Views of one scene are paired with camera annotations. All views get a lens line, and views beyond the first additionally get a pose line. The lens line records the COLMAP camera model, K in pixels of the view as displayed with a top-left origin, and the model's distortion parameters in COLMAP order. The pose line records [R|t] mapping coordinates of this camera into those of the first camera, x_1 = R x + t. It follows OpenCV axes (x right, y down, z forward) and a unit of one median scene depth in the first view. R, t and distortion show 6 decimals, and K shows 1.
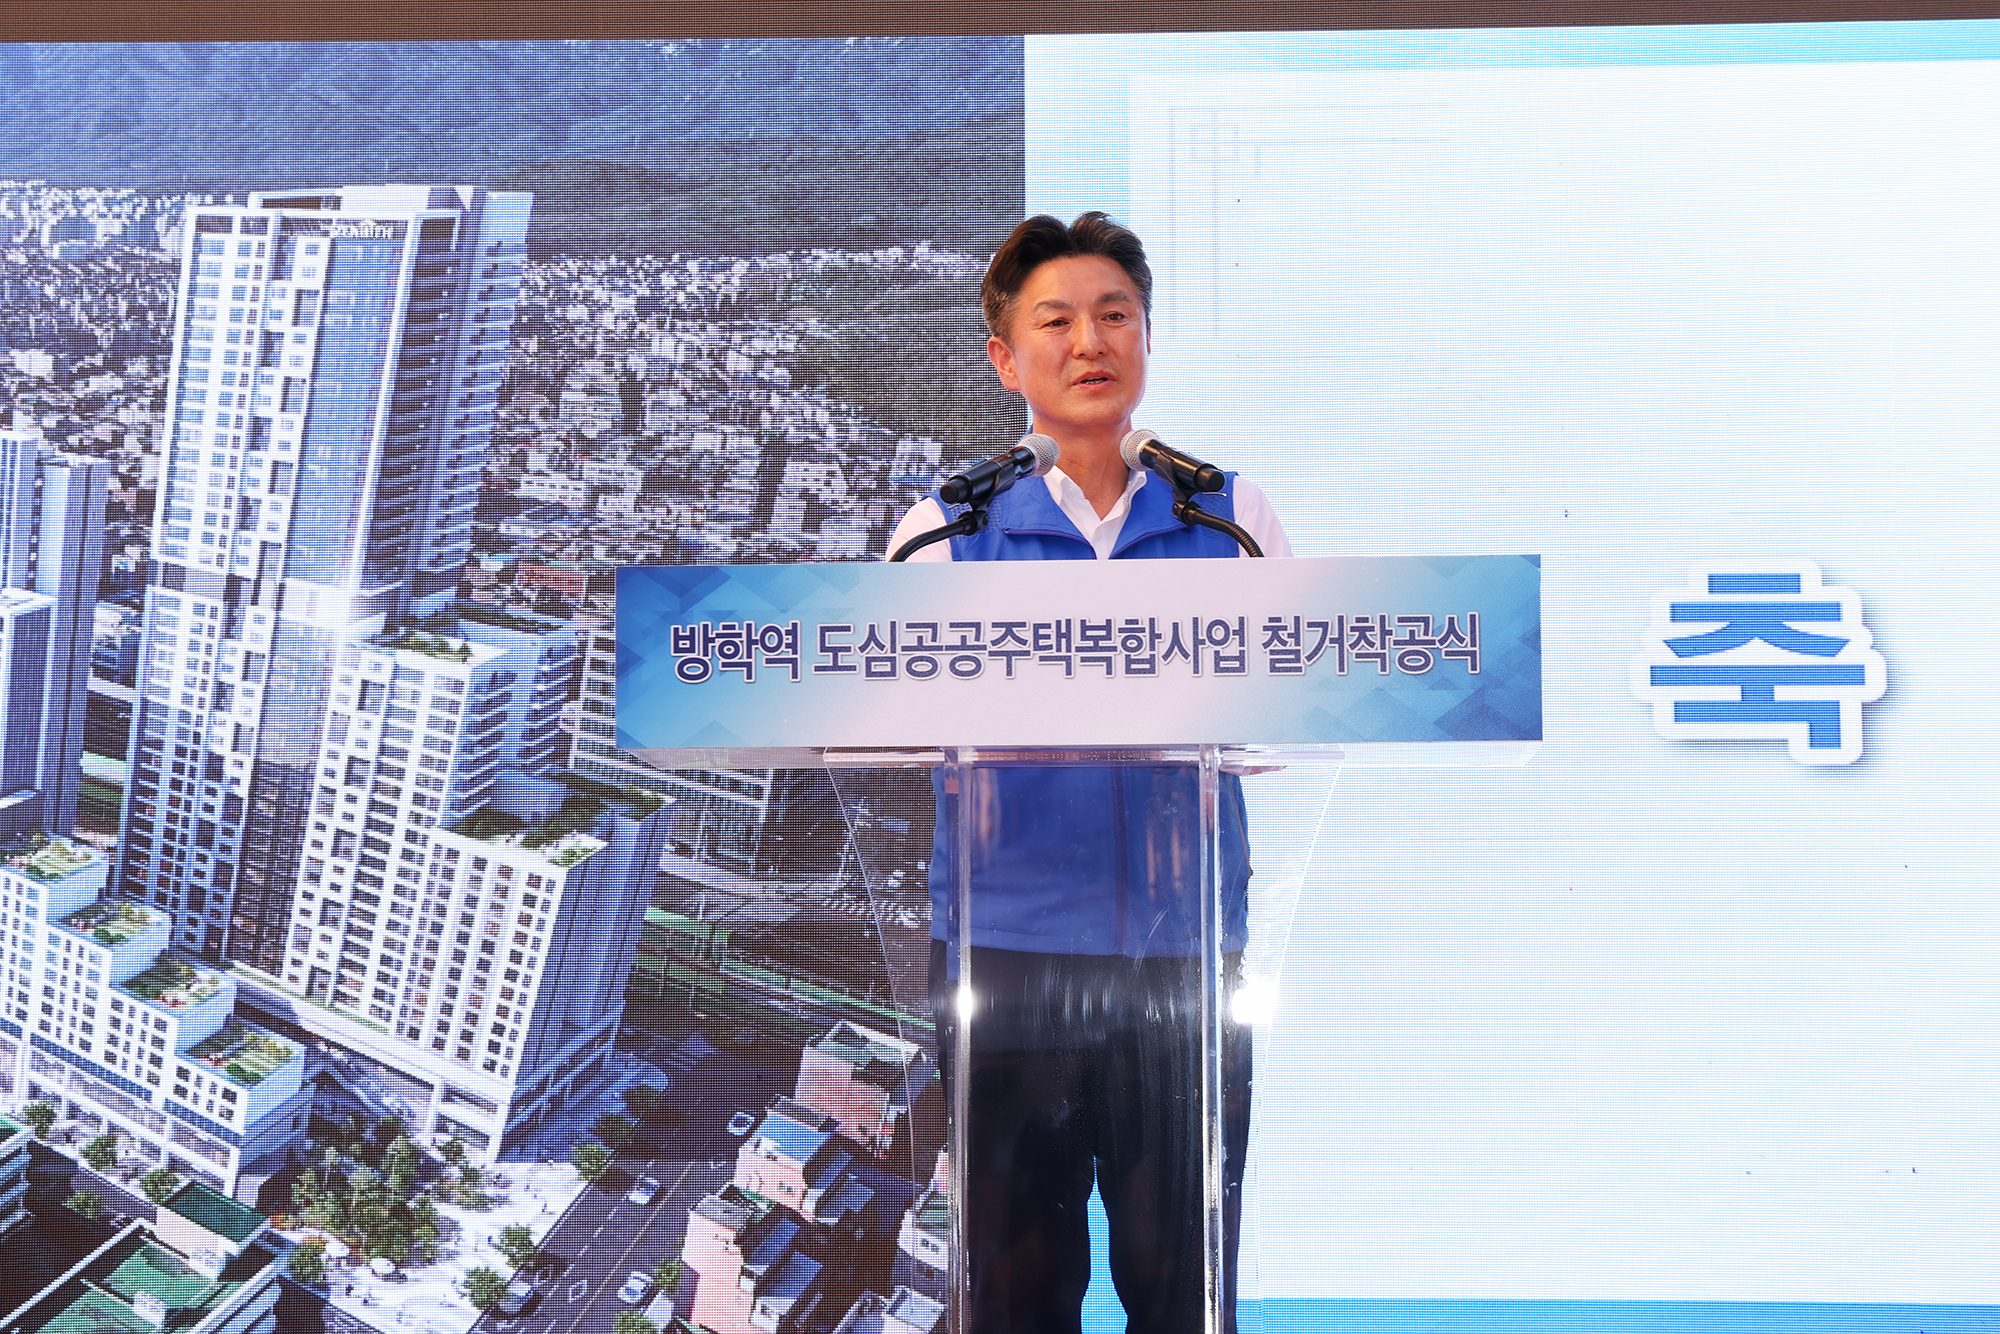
lens RADIAL K [[5031.0, 0, 1006.5], [0, 5031.0, 508.4], [0, 0, 1]] dist [0.261959, -0.120762]
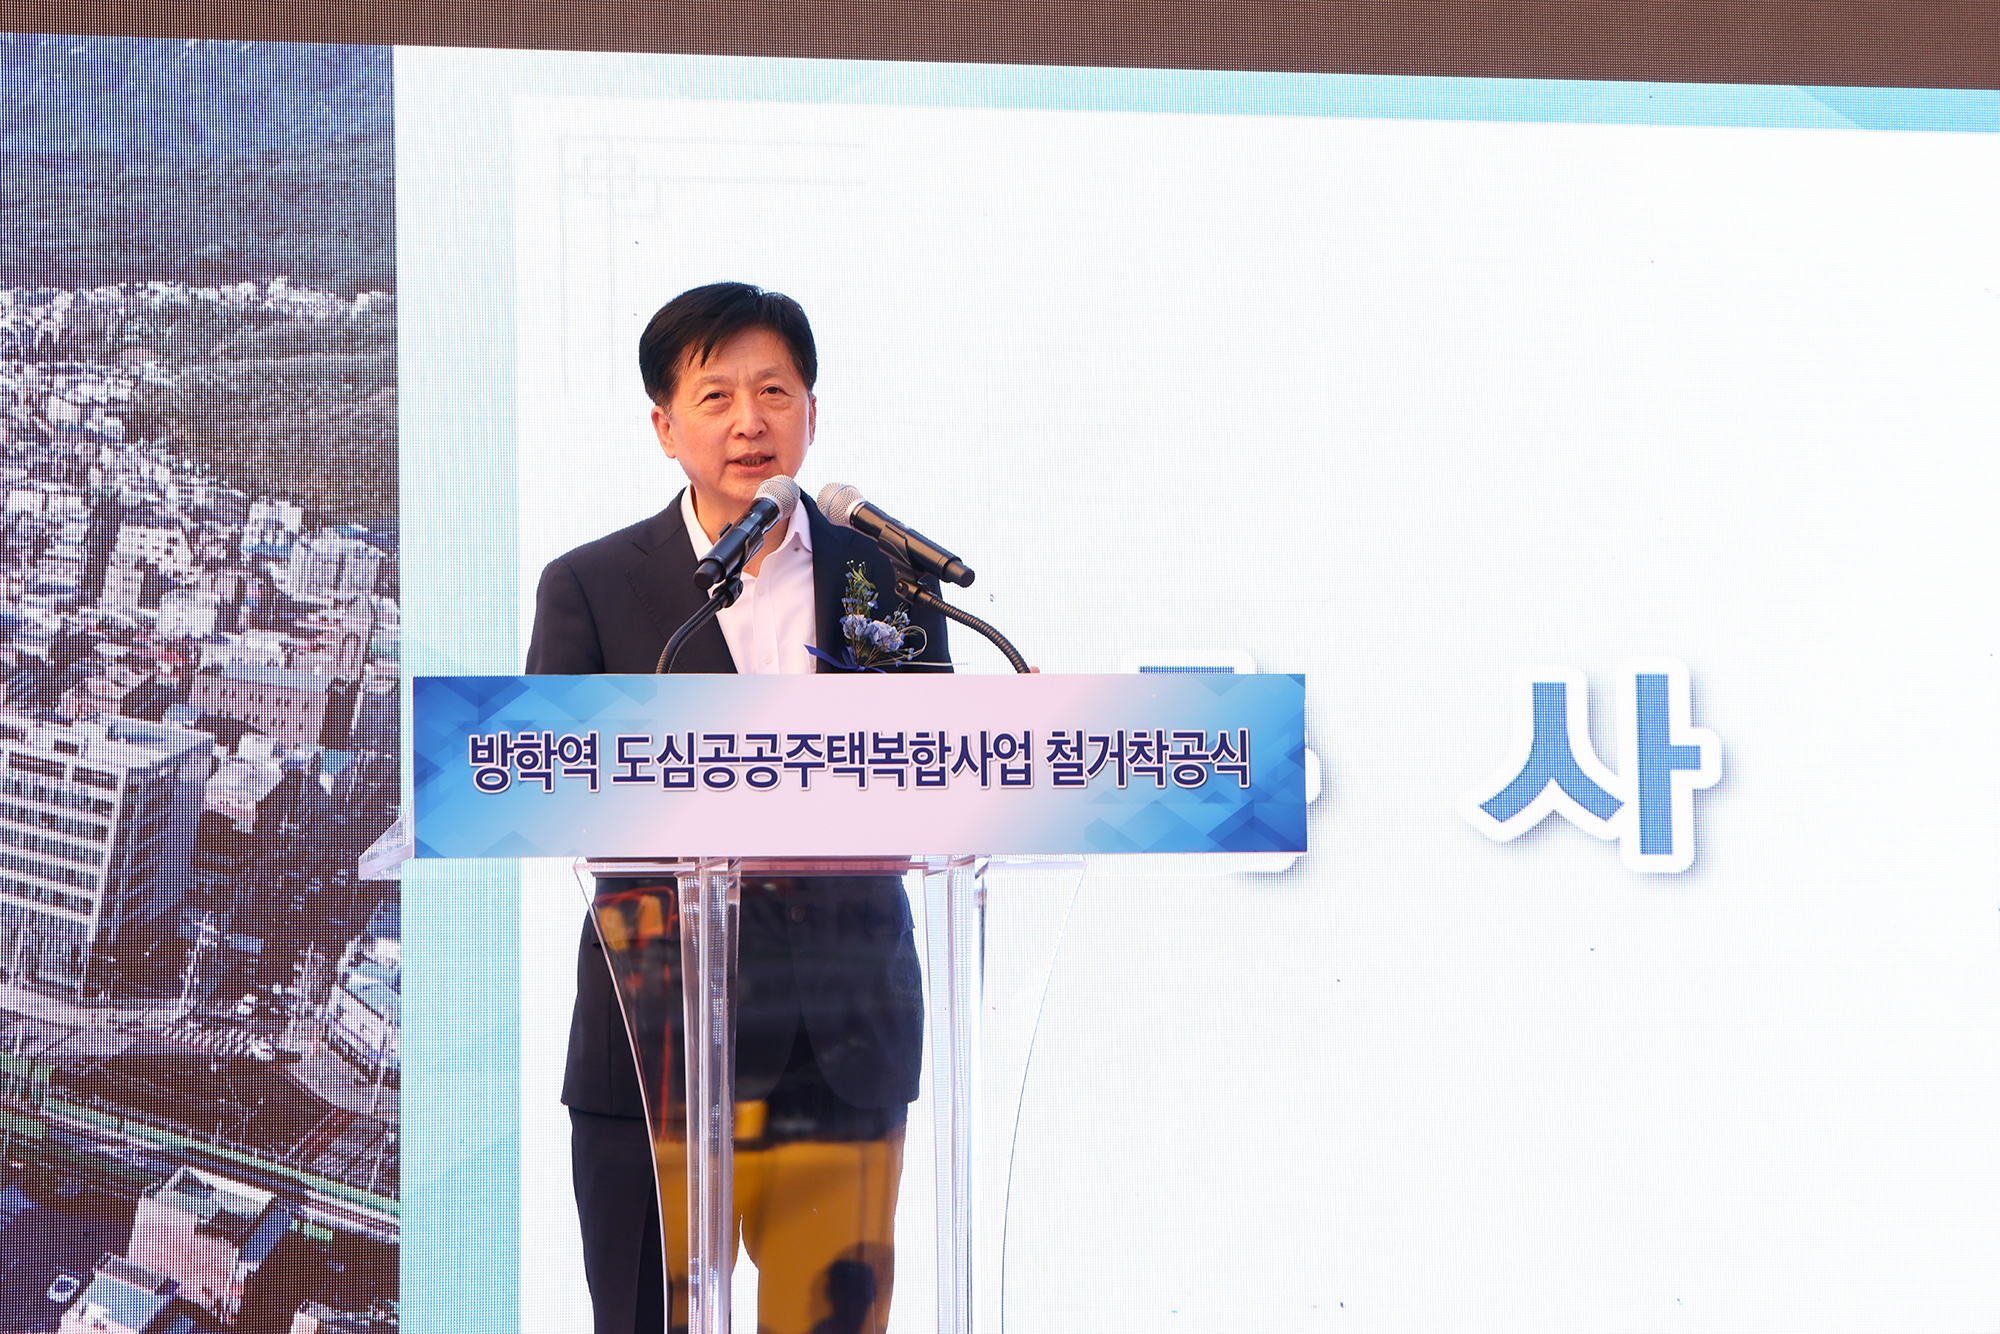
lens RADIAL K [[8040.9, 0, 1293.4], [0, 8040.9, 501.6], [0, 0, 1]] dist [0.704576, -0.825644]
pose [[0.952999, 0.017691, 0.302455, -0.278293], [-0.019476, 0.999806, 0.002886, -0.021661], [-0.302345, -0.008642, 0.953159, -0.407056]]
